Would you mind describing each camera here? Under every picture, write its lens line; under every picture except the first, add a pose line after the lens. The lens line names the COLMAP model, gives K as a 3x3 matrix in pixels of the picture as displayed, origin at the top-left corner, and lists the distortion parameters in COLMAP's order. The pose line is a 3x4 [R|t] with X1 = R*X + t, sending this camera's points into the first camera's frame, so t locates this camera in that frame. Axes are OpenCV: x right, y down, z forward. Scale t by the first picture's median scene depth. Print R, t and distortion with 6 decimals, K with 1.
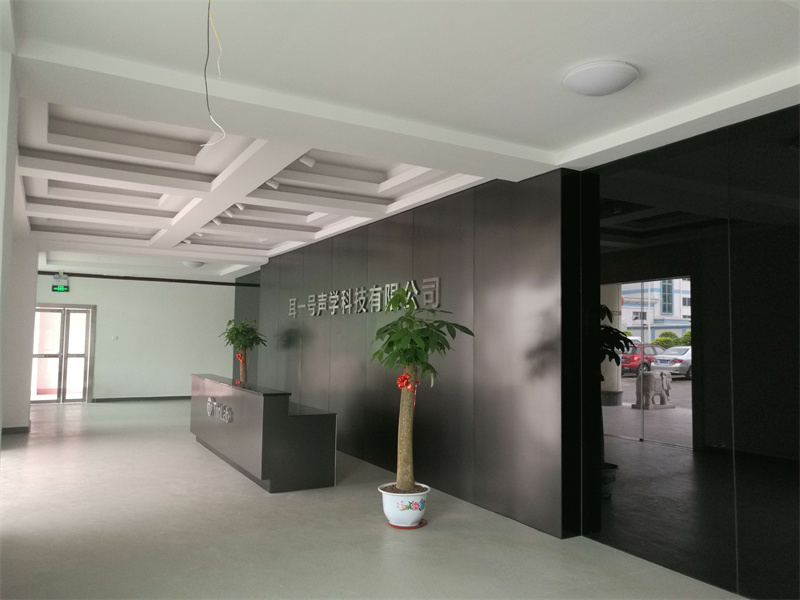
lens RADIAL K [[631.0, 0, 396.2], [0, 631.0, 295.1], [0, 0, 1]] dist [-0.010114, 0.010837]
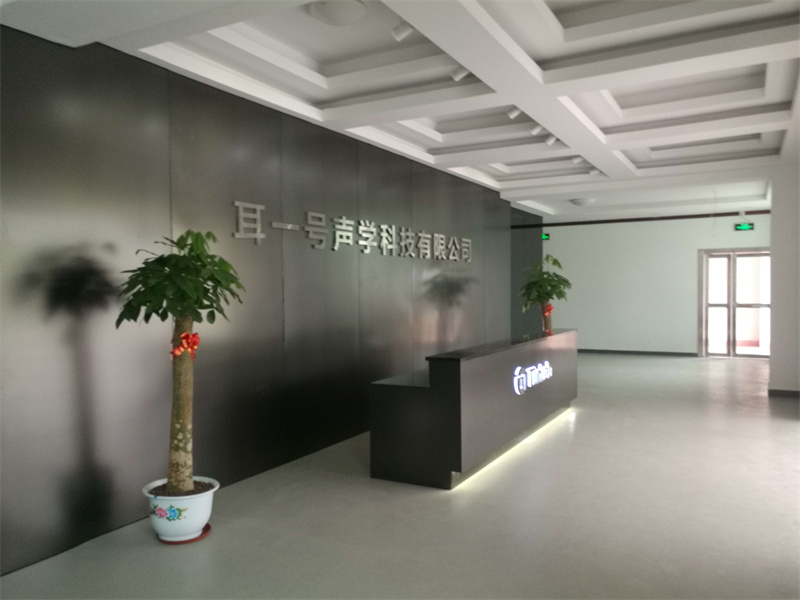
lens RADIAL K [[614.7, 0, 400.0], [0, 614.7, 300.0], [0, 0, 1]] dist [0.082309, -0.230523]
pose [[-0.540942, -0.028362, 0.840582, -0.702956], [-0.057586, 0.998335, -0.003374, 0.083105], [-0.839086, -0.050231, -0.541674, 1.314795]]
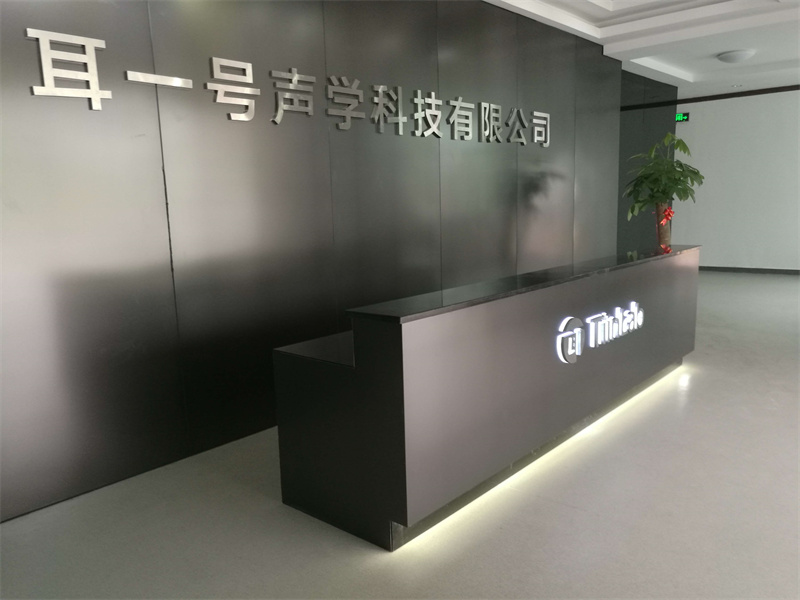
lens RADIAL K [[631.0, 0, 396.2], [0, 631.0, 295.1], [0, 0, 1]] dist [-0.010114, 0.010837]
pose [[-0.346371, -0.154280, 0.925324, -0.551713], [-0.046974, 0.987999, 0.147146, 0.079932], [-0.936921, 0.007501, -0.349461, 1.098821]]
